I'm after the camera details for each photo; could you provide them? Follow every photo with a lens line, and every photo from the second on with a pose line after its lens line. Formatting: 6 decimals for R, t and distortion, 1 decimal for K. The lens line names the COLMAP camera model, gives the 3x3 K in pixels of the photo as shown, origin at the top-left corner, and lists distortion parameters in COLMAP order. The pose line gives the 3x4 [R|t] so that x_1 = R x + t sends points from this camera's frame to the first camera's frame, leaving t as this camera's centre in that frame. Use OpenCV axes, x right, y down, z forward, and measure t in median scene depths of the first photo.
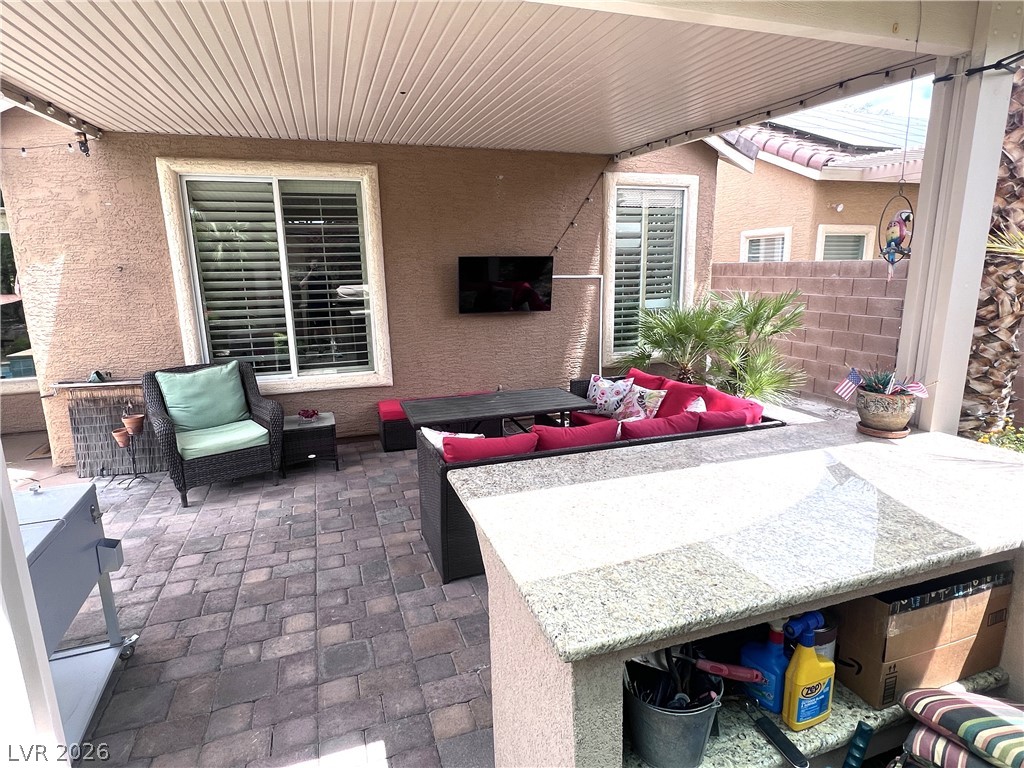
lens RADIAL K [[558.1, 0, 510.8], [0, 558.1, 387.0], [0, 0, 1]] dist [-0.002029, 0.000782]
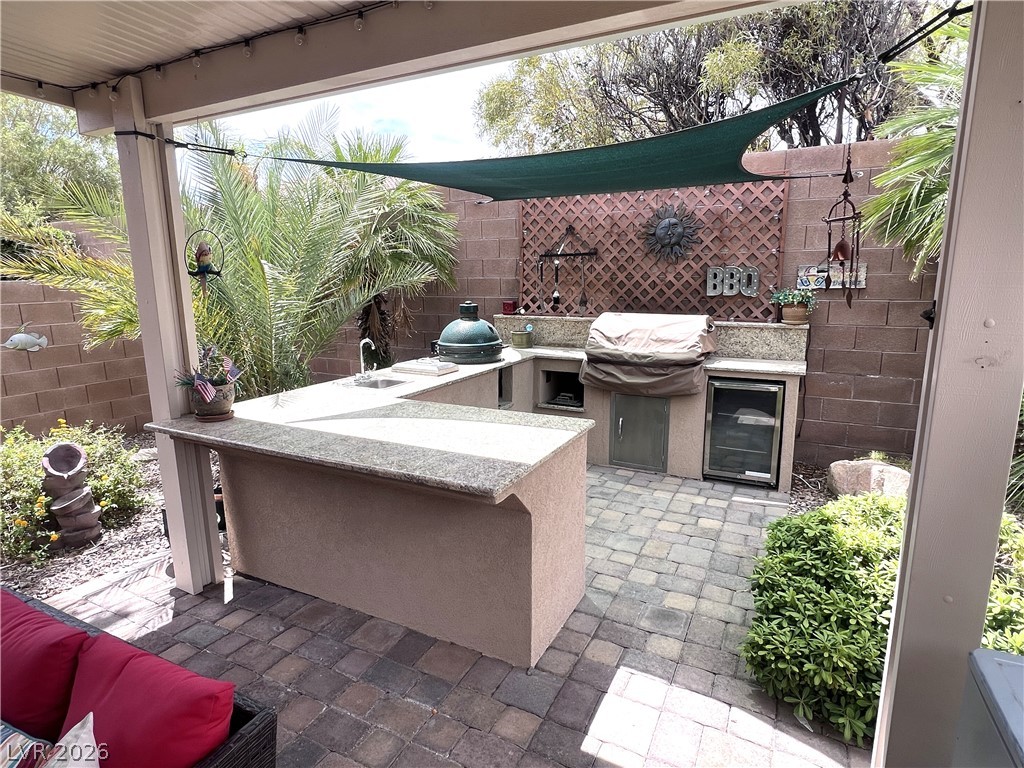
lens RADIAL K [[558.1, 0, 512.9], [0, 558.1, 382.1], [0, 0, 1]] dist [-0.002029, 0.000782]
pose [[-0.692975, -0.110583, 0.712431, -0.539622], [0.172505, 0.934031, 0.312774, -0.214456], [-0.700020, 0.339642, -0.628184, 1.023725]]
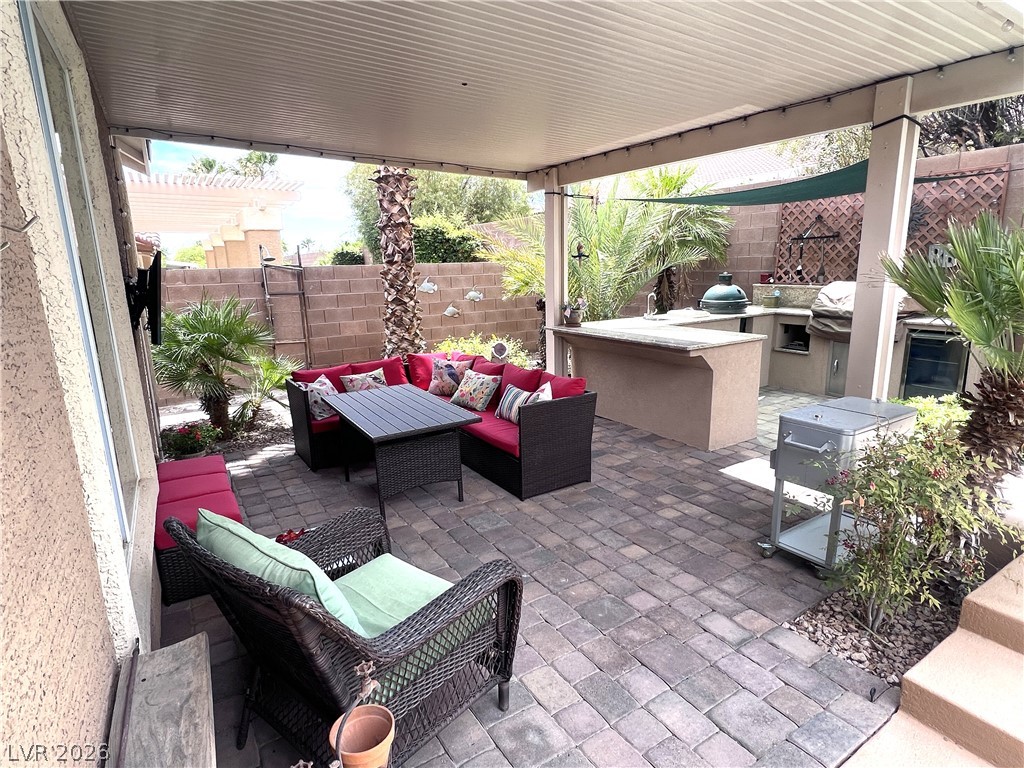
lens RADIAL K [[558.1, 0, 513.0], [0, 558.1, 384.9], [0, 0, 1]] dist [-0.002029, 0.000782]
pose [[-0.216426, -0.186210, 0.958377, -1.448812], [0.231984, 0.943719, 0.235749, -0.269995], [-0.948337, 0.273350, -0.161048, 1.397757]]
